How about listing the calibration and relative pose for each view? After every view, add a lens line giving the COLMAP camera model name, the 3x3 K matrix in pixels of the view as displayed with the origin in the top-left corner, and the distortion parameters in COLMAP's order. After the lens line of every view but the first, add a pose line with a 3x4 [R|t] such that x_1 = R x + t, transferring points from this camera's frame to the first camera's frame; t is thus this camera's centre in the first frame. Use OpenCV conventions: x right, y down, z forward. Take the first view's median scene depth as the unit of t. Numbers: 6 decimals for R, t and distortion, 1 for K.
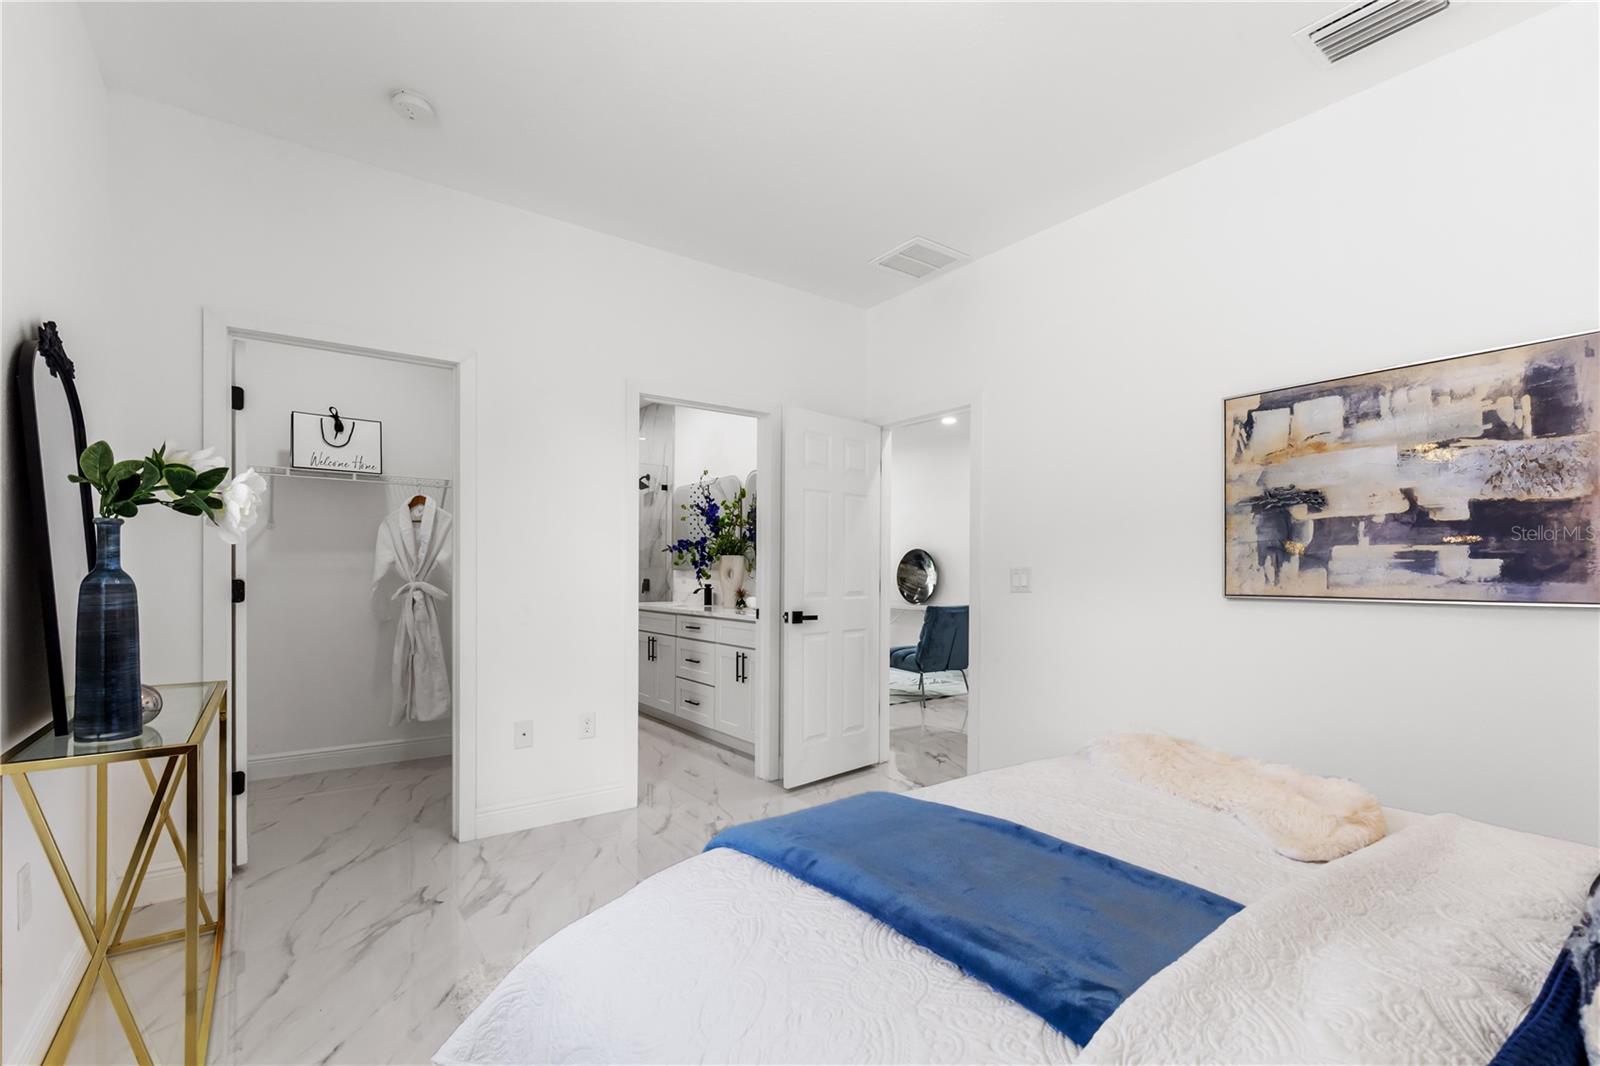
lens RADIAL K [[718.2, 0, 804.9], [0, 718.2, 557.2], [0, 0, 1]] dist [0.002943, -0.000162]
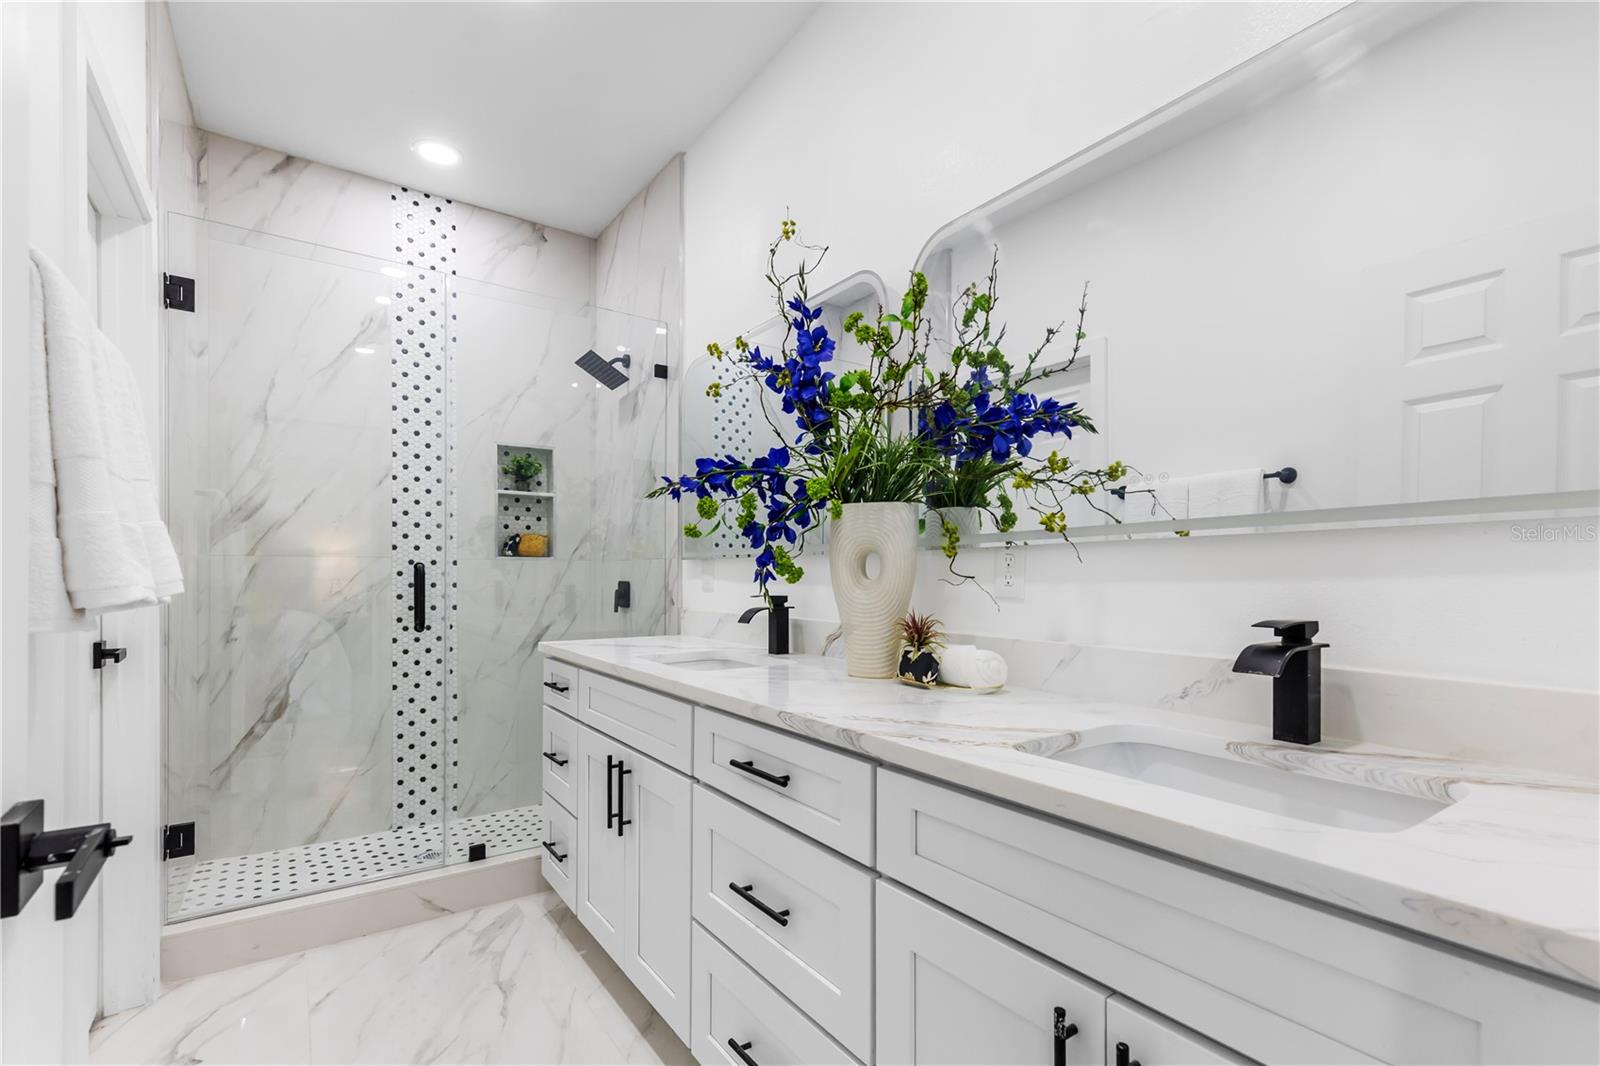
lens RADIAL K [[722.5, 0, 802.4], [0, 722.5, 559.9], [0, 0, 1]] dist [0.006181, -0.000245]
pose [[0.999897, -0.000526, -0.014354, -0.126808], [0.000531, 1.000000, 0.000368, 0.020772], [0.014353, -0.000375, 0.999897, 0.688697]]
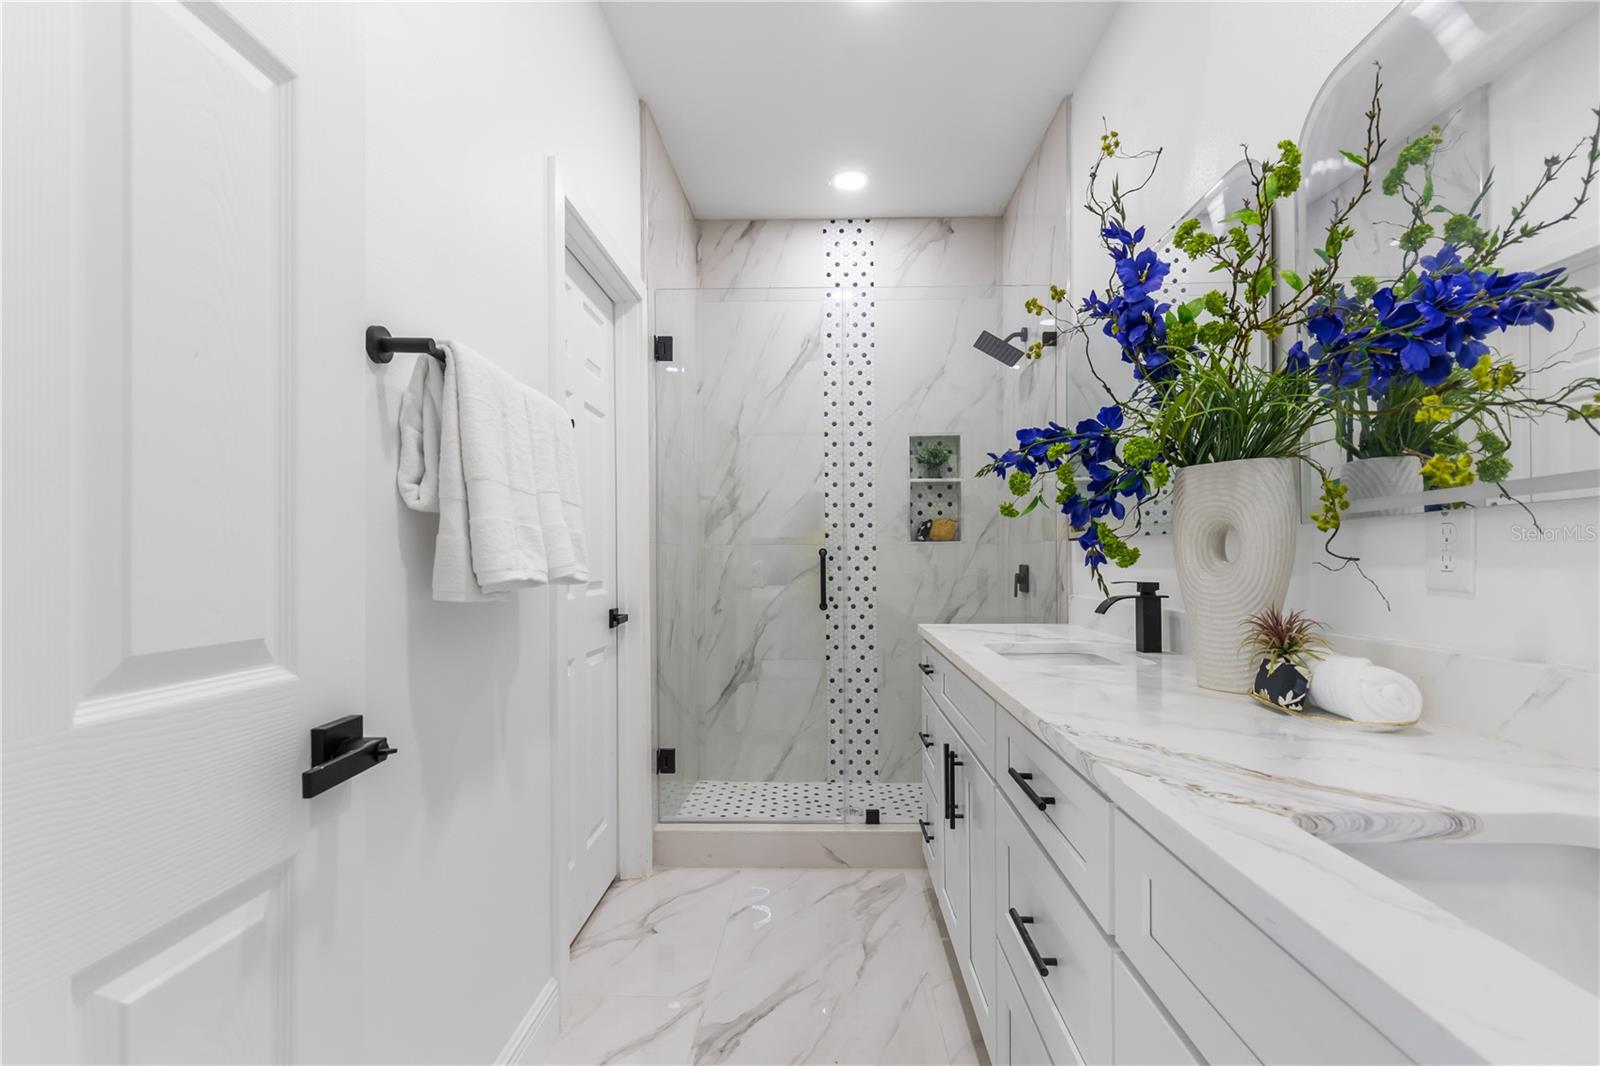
lens RADIAL K [[727.0, 0, 821.8], [0, 727.0, 543.5], [0, 0, 1]] dist [0.003491, -0.000477]
pose [[0.797349, -0.019353, -0.603208, -0.065386], [0.020020, 0.999784, -0.005613, 0.021684], [0.603186, -0.007601, 0.797565, 0.727606]]
